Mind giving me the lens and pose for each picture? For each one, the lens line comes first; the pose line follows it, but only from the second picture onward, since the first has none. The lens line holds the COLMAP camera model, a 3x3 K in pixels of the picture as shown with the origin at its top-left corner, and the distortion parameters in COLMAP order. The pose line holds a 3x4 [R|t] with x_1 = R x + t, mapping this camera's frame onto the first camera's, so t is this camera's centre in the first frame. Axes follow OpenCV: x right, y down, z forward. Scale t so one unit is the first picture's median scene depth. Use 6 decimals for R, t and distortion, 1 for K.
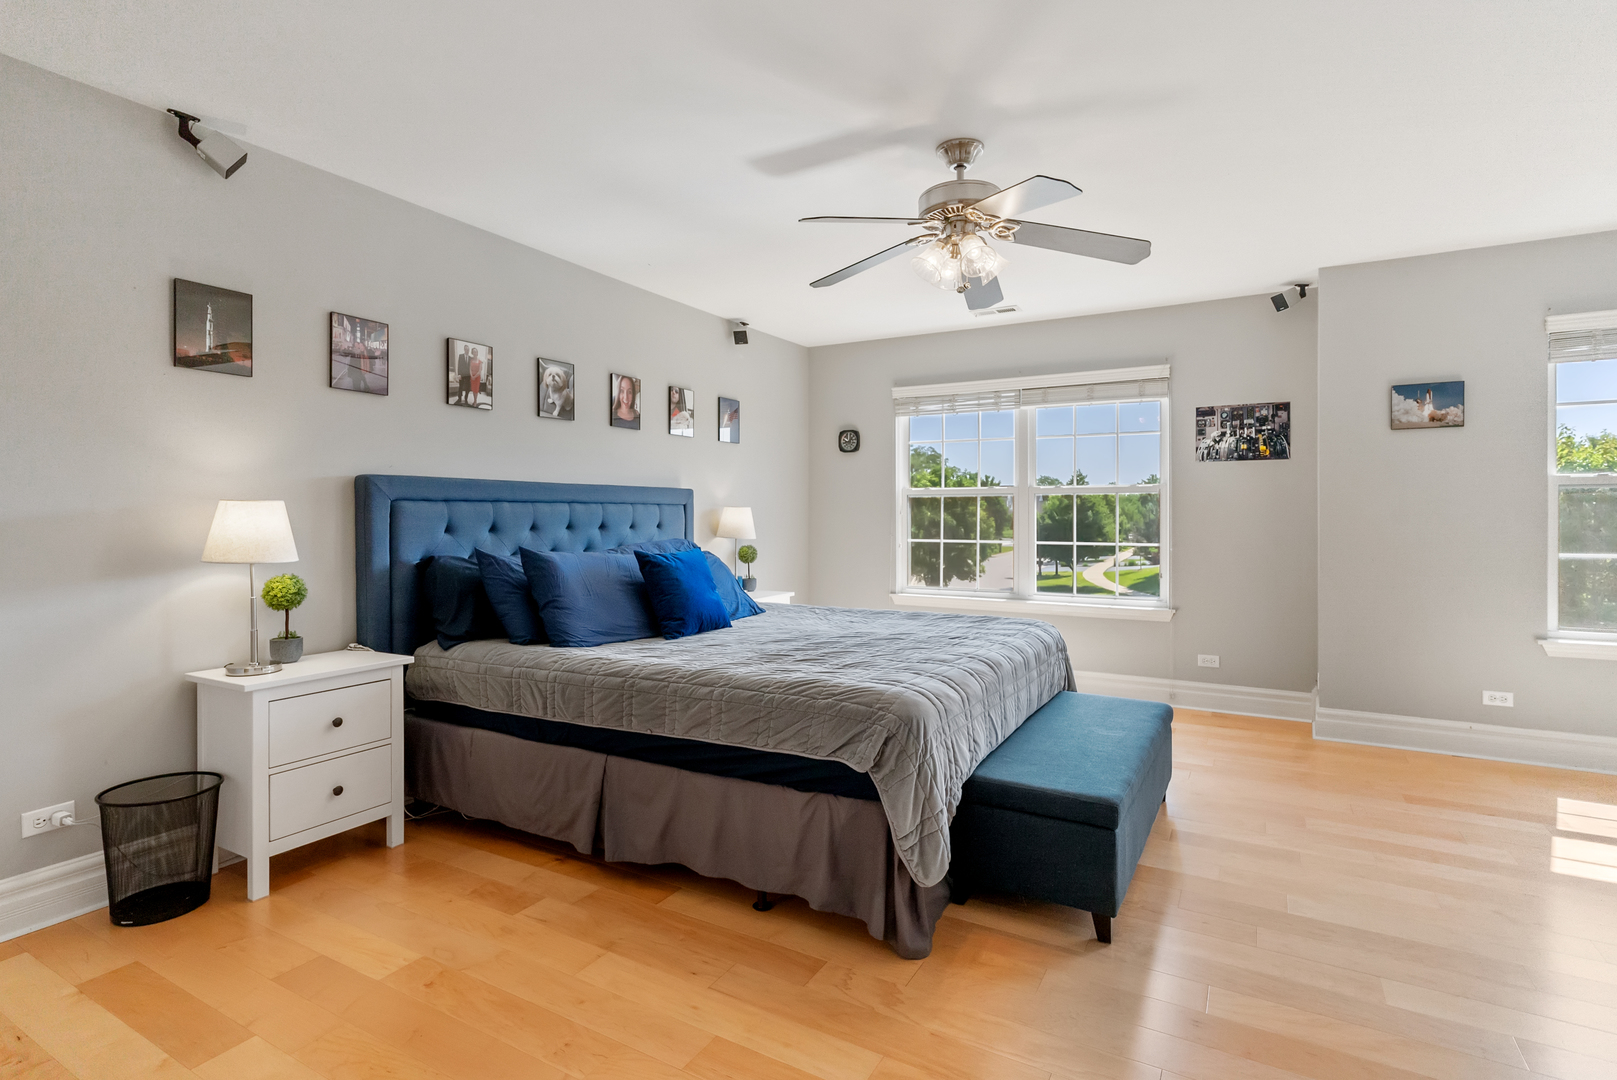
lens RADIAL K [[781.7, 0, 810.3], [0, 781.7, 525.4], [0, 0, 1]] dist [0.002030, -0.000058]
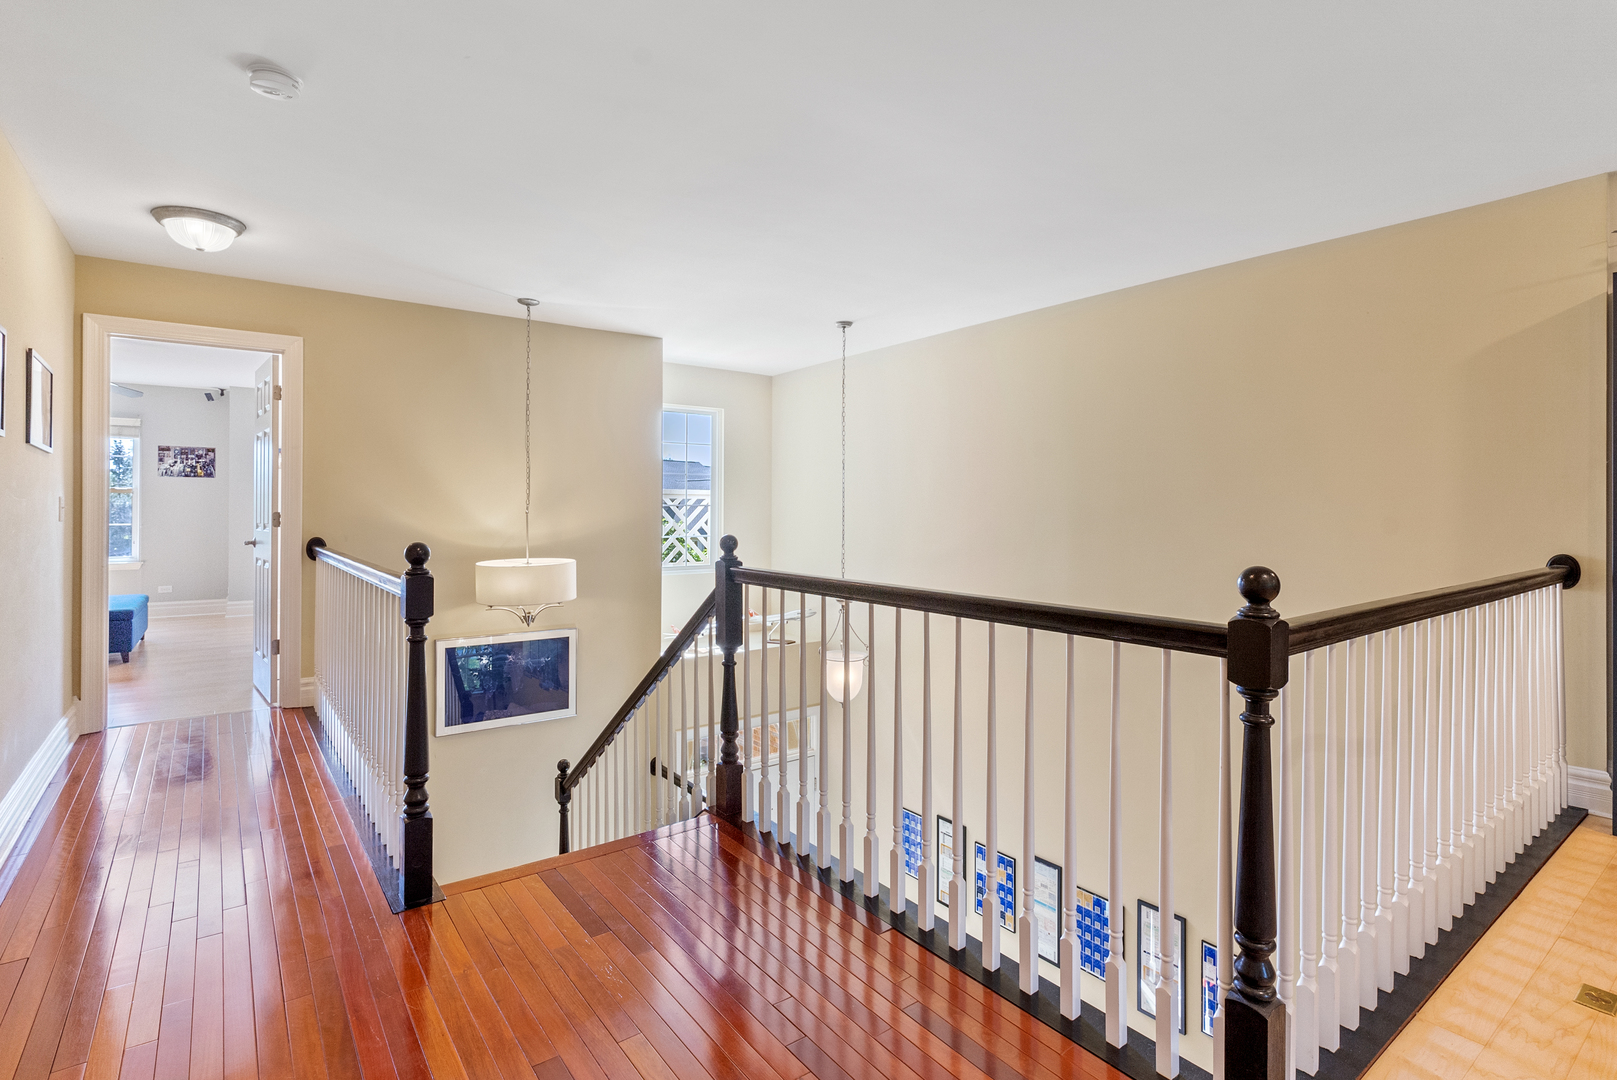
lens RADIAL K [[781.7, 0, 810.3], [0, 781.7, 525.4], [0, 0, 1]] dist [0.002030, -0.000058]
pose [[0.390901, -0.002167, 0.920430, -0.572762], [-0.010776, 0.999918, 0.006931, 0.002100], [-0.920370, -0.012628, 0.390845, -1.075745]]
